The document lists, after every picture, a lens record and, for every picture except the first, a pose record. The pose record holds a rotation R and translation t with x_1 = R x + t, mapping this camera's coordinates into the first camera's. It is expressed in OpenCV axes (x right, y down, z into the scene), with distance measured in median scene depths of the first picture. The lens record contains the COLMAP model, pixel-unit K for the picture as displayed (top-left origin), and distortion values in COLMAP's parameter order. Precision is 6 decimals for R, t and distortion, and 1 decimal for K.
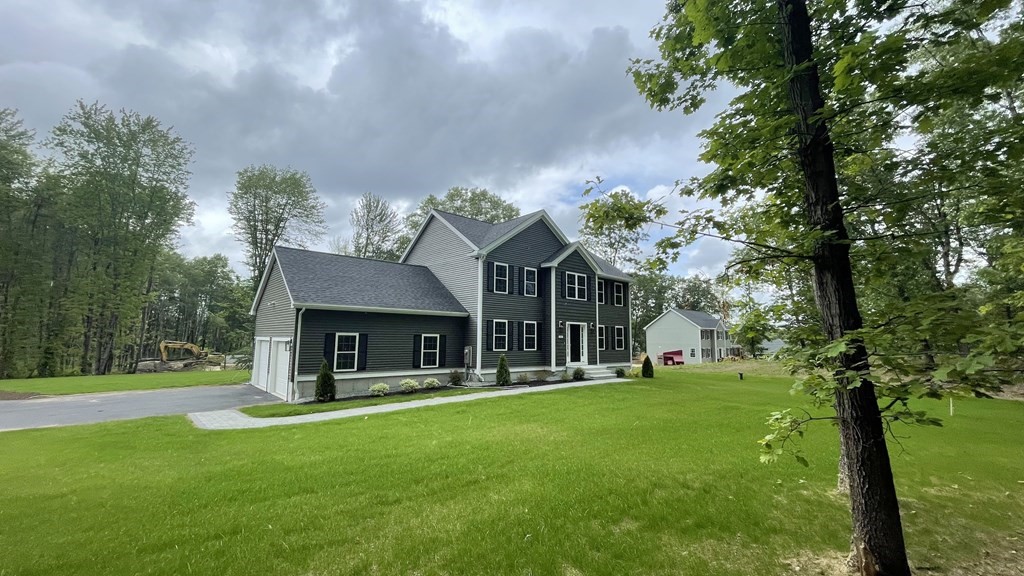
lens RADIAL K [[414.1, 0, 512.0], [0, 414.1, 288.0], [0, 0, 1]] dist [0.001316, 0.000006]
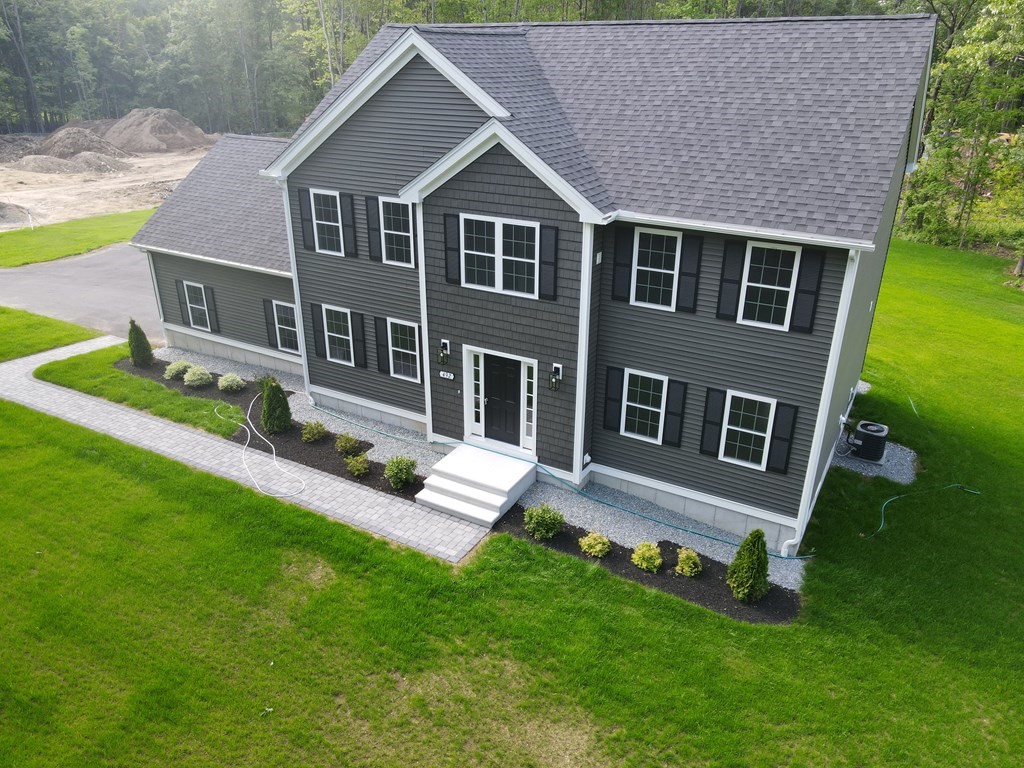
lens RADIAL K [[736.6, 0, 533.4], [0, 736.6, 383.1], [0, 0, 1]] dist [0.005829, 0.000236]
pose [[0.338142, 0.377353, -0.862128, 0.791742], [0.106819, 0.894780, 0.433541, -0.186266], [0.935013, -0.238690, 0.262255, 0.894150]]
